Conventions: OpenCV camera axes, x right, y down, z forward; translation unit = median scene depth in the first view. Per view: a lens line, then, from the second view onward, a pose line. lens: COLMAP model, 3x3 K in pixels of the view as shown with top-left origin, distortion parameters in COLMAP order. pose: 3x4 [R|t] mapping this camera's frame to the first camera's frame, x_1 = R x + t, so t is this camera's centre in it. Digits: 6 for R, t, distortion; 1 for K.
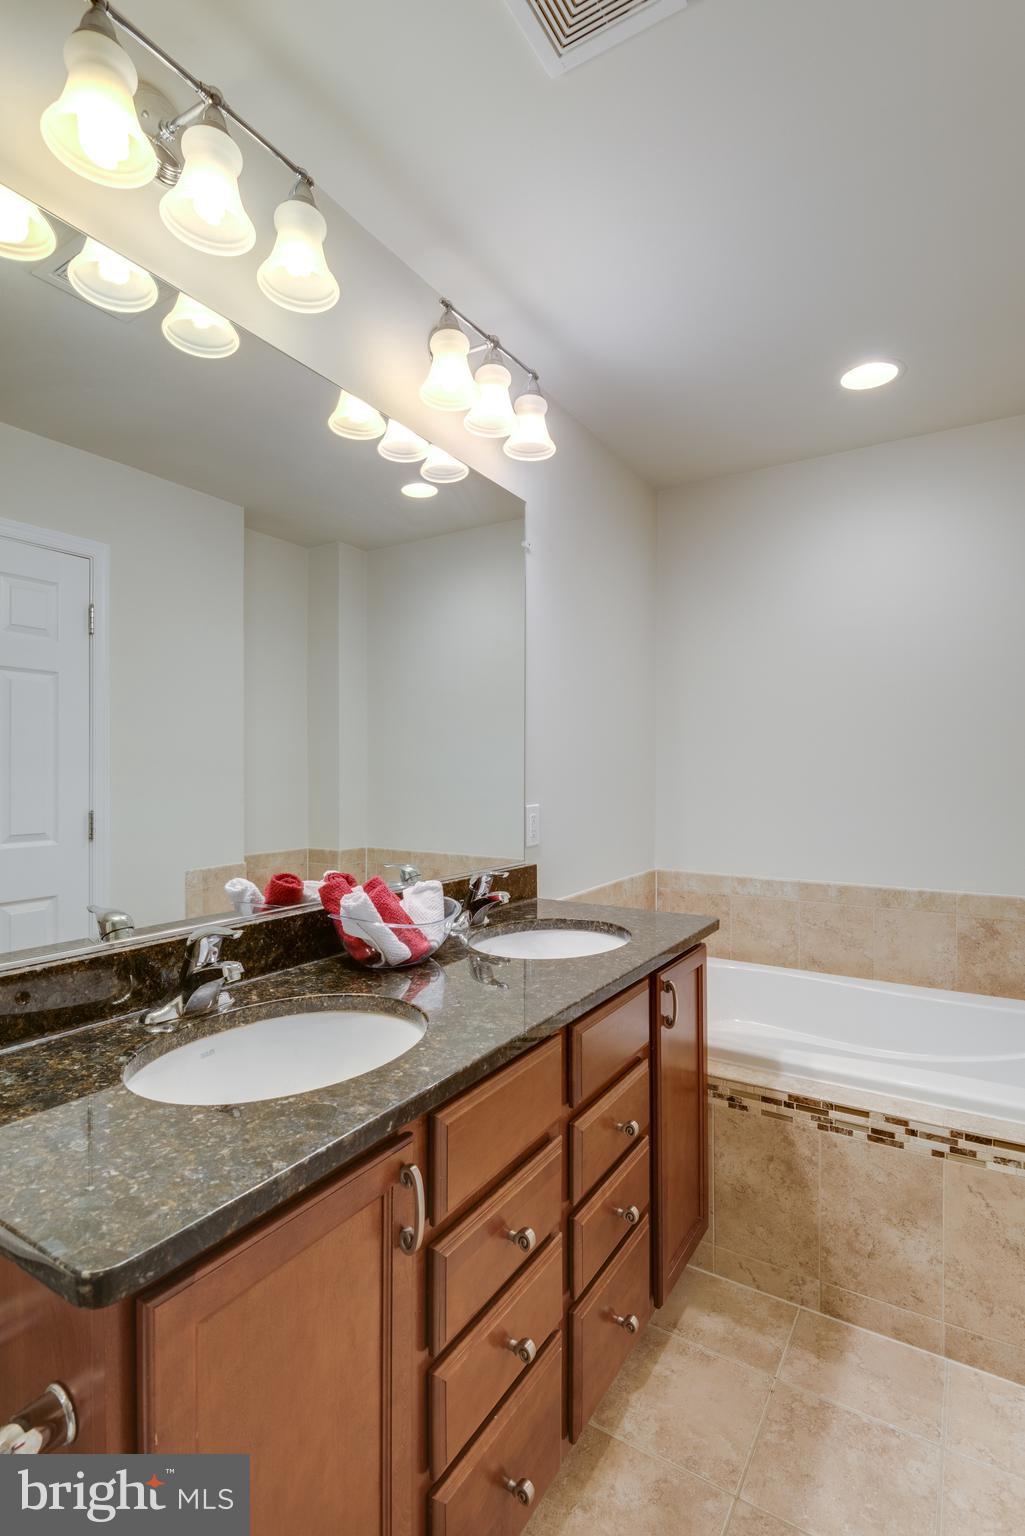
lens RADIAL K [[743.5, 0, 494.8], [0, 743.5, 785.8], [0, 0, 1]] dist [0.014650, -0.011695]
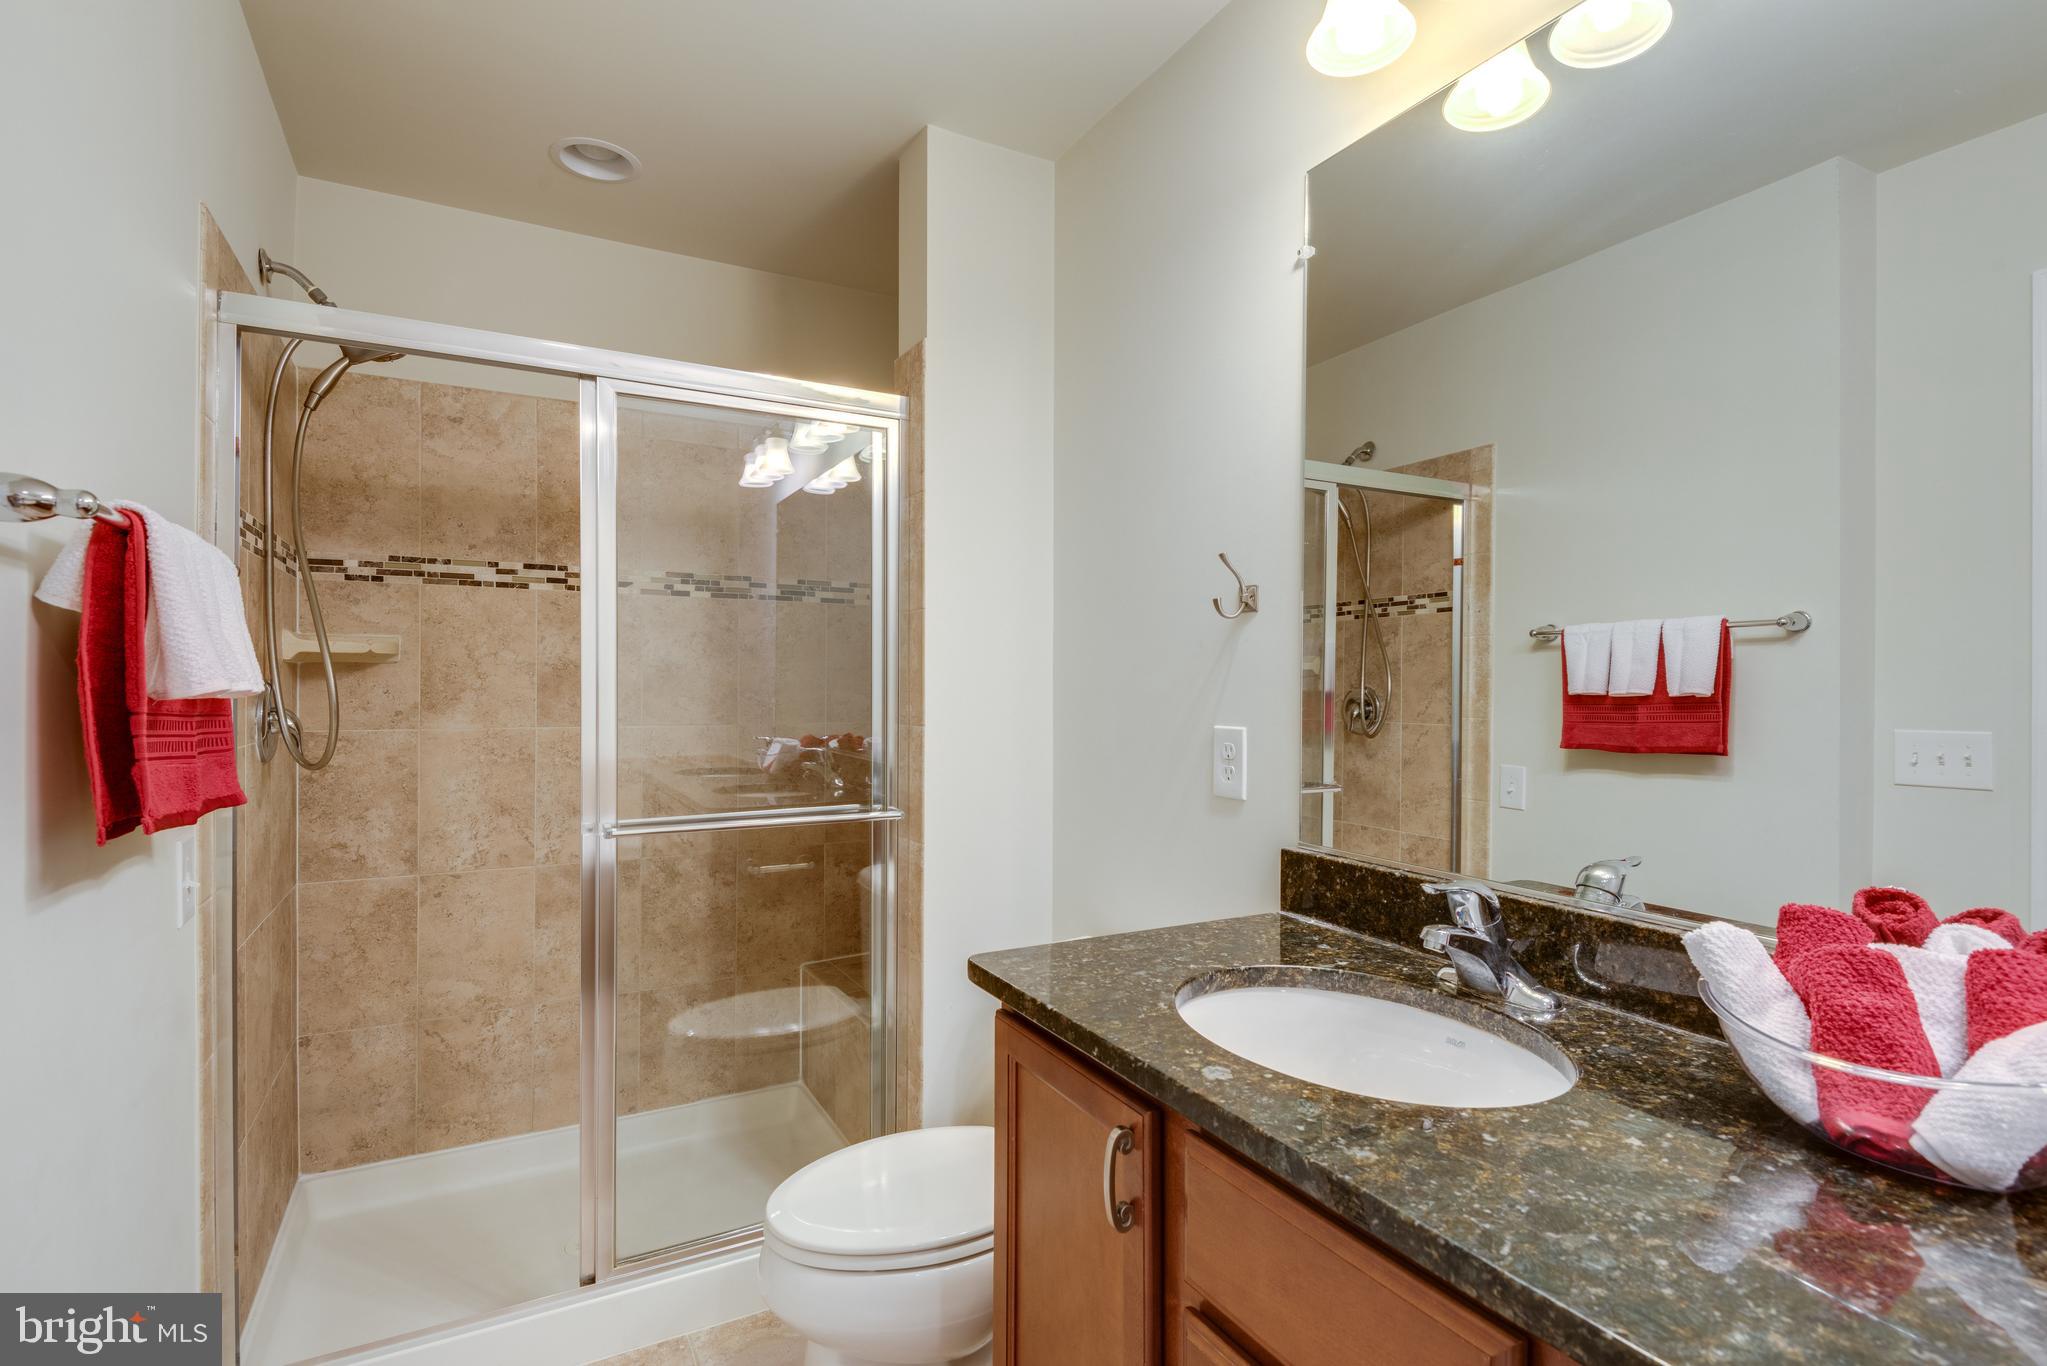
lens RADIAL K [[990.8, 0, 1059.8], [0, 990.8, 693.0], [0, 0, 1]] dist [0.014650, -0.011695]
pose [[-0.465041, 0.000619, -0.885289, 0.796827], [-0.024157, 0.999619, 0.013389, -0.004382], [0.884959, 0.027612, -0.464849, 1.246672]]
